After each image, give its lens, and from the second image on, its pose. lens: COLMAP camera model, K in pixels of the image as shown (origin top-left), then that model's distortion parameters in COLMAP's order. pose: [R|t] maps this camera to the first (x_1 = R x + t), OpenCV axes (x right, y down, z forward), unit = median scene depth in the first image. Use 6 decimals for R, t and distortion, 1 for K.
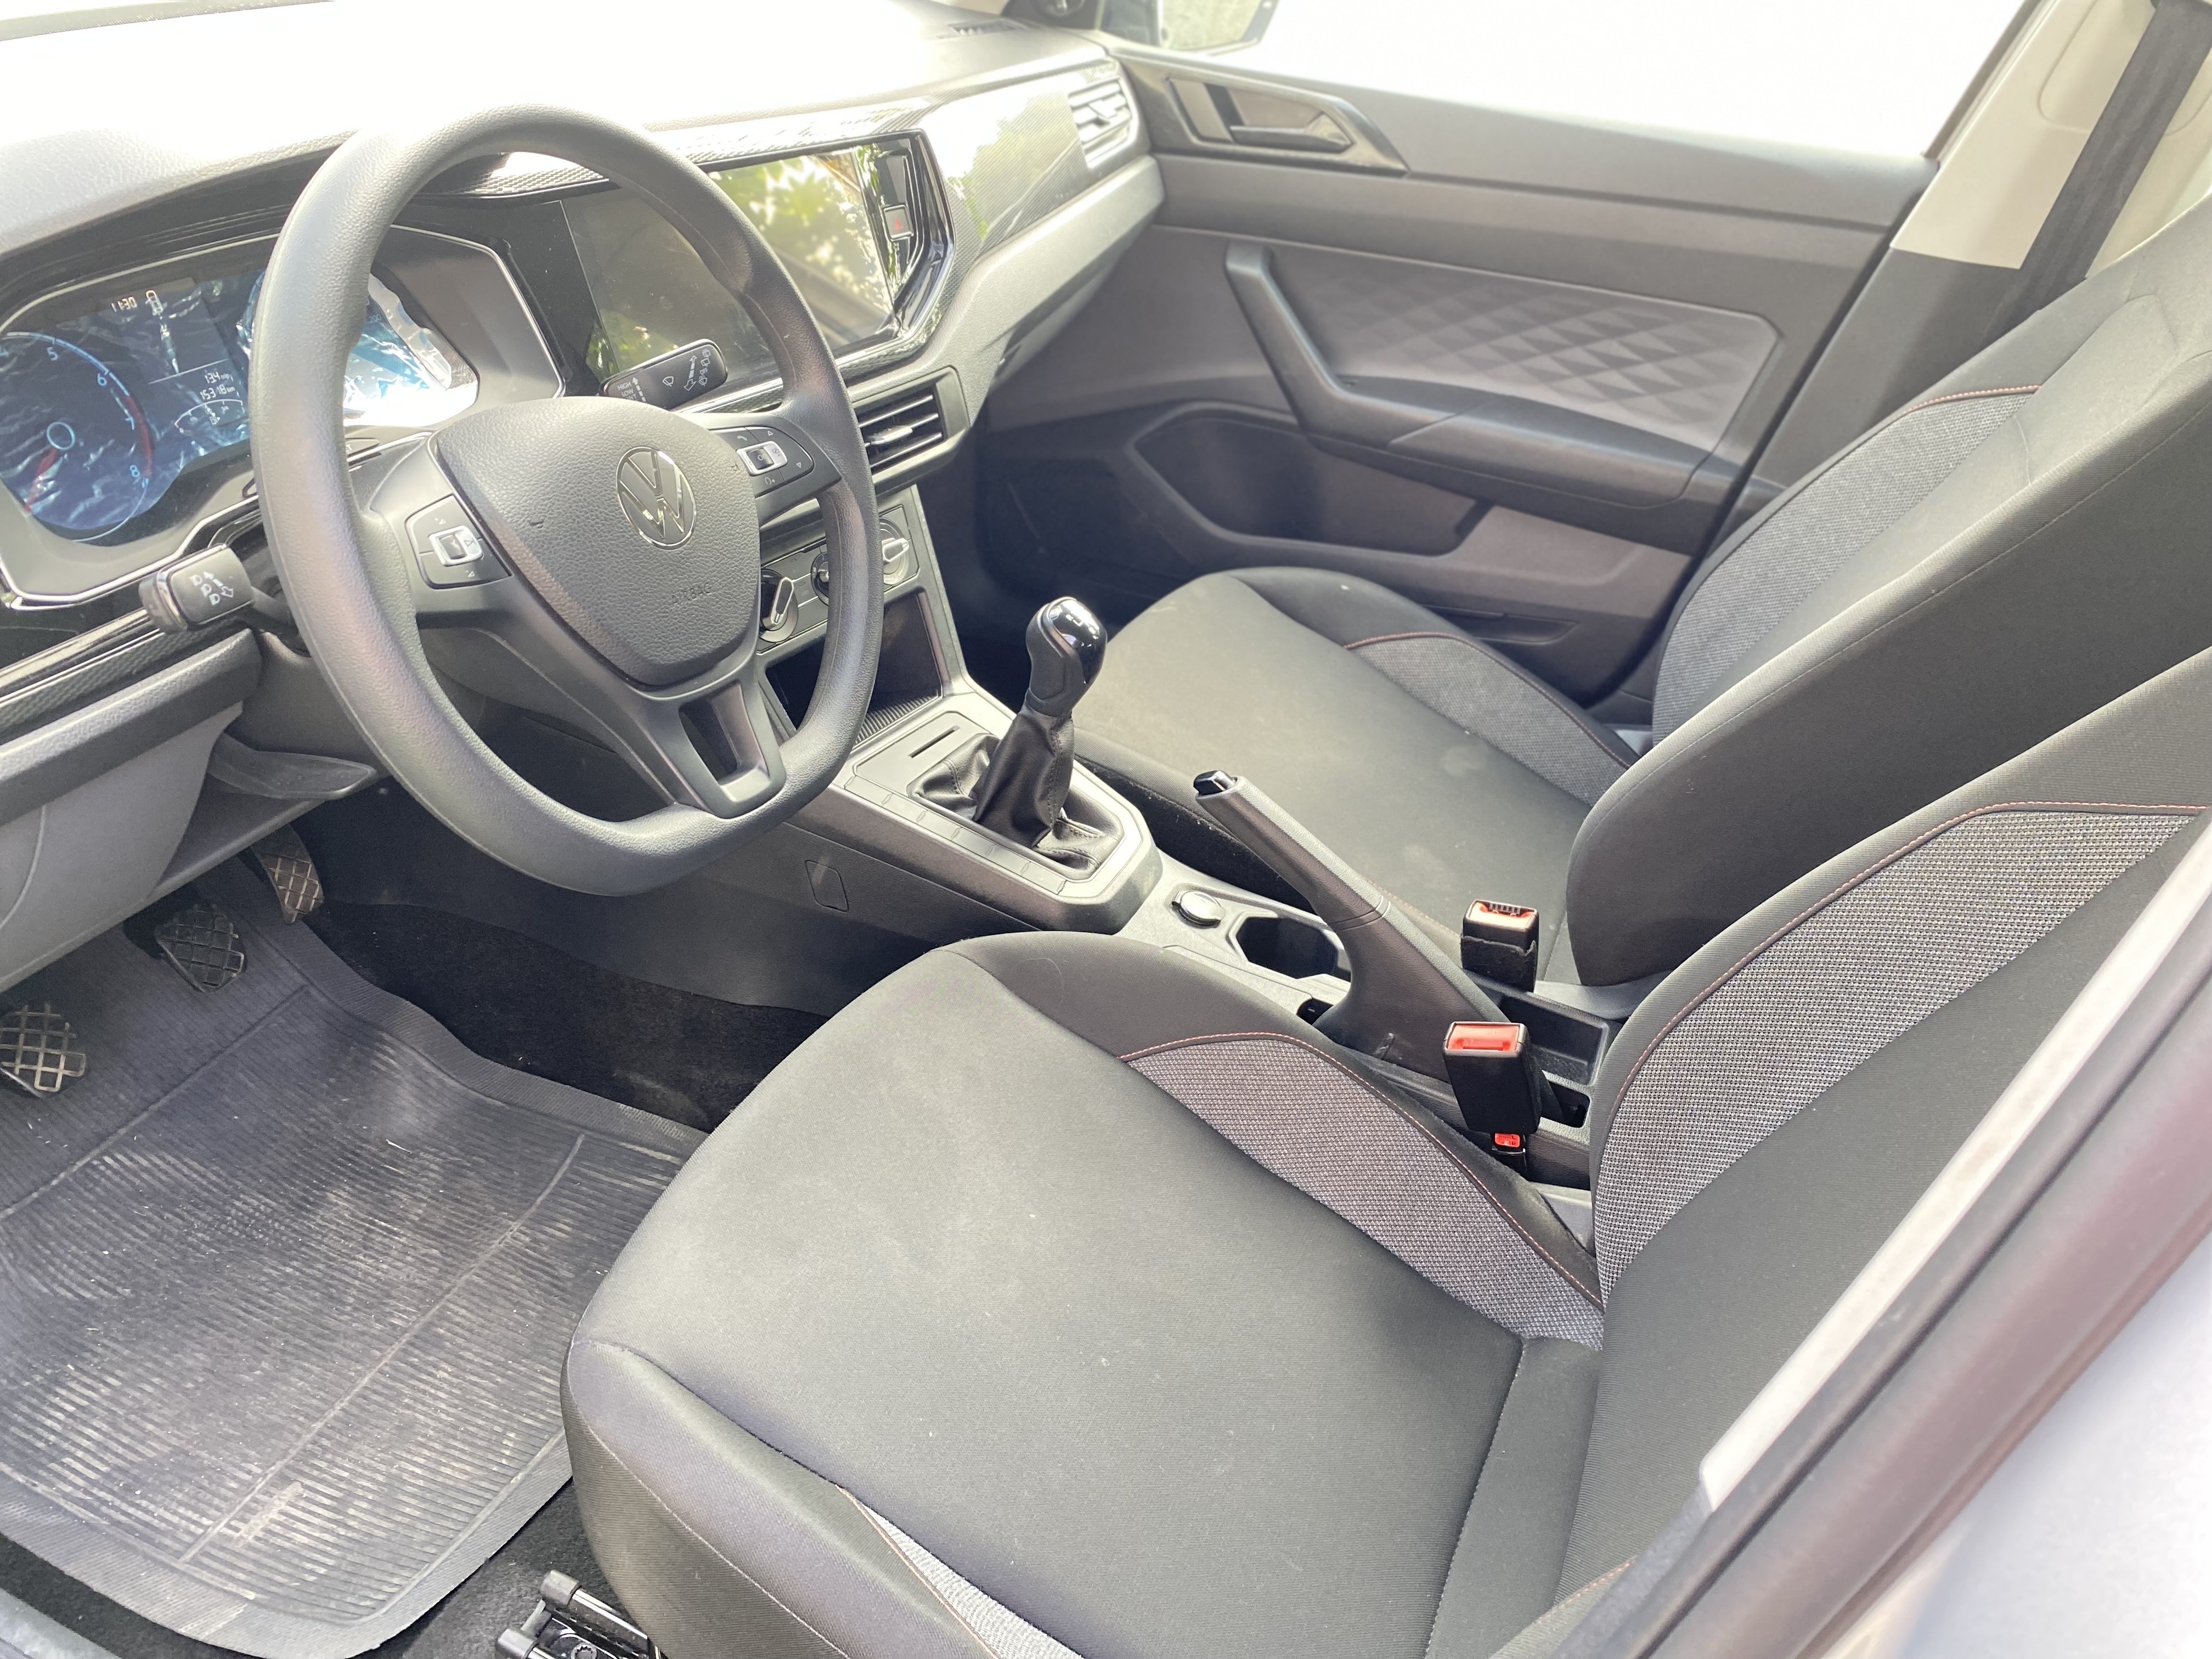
lens RADIAL K [[1699.3, 0, 1122.6], [0, 1699.3, 815.9], [0, 0, 1]] dist [0.027623, -0.033302]
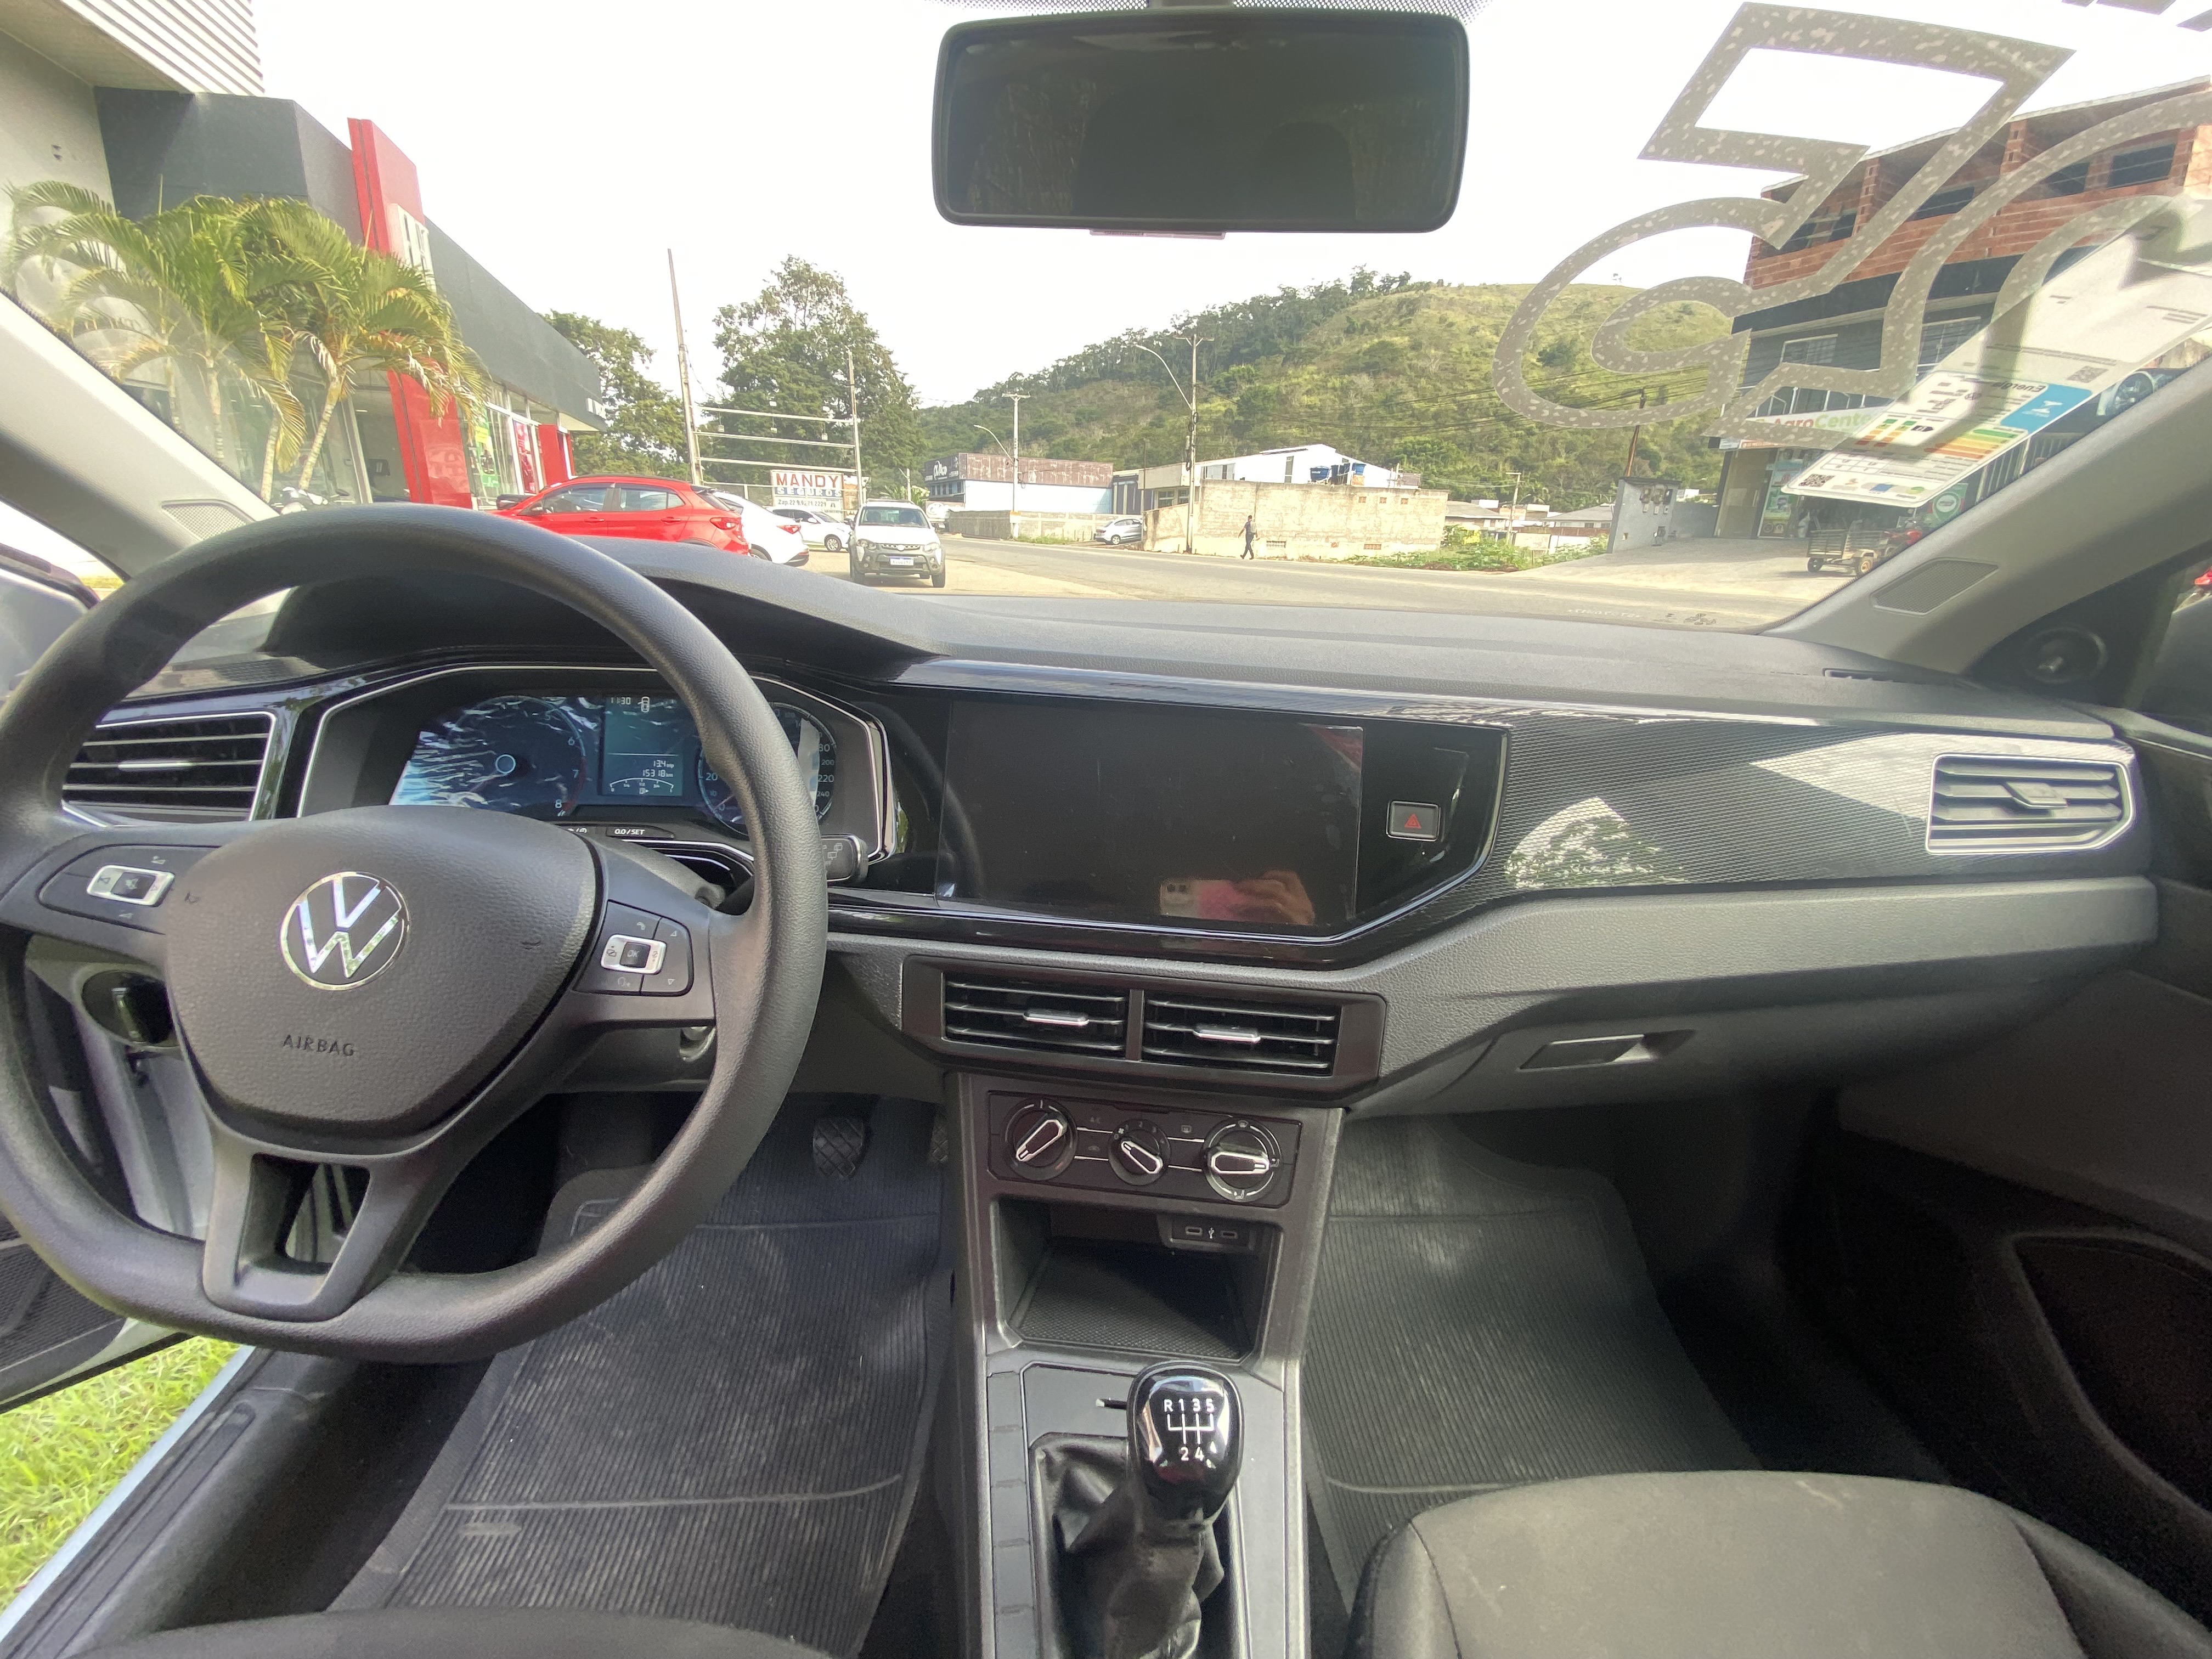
lens RADIAL K [[894.7, 0, 1100.1], [0, 894.7, 824.0], [0, 0, 1]] dist [0.016040, -0.004302]
pose [[0.442294, 0.219744, -0.869533, 0.184813], [-0.481212, 0.876294, -0.023320, -0.261508], [0.756843, 0.428744, 0.493323, 0.664166]]
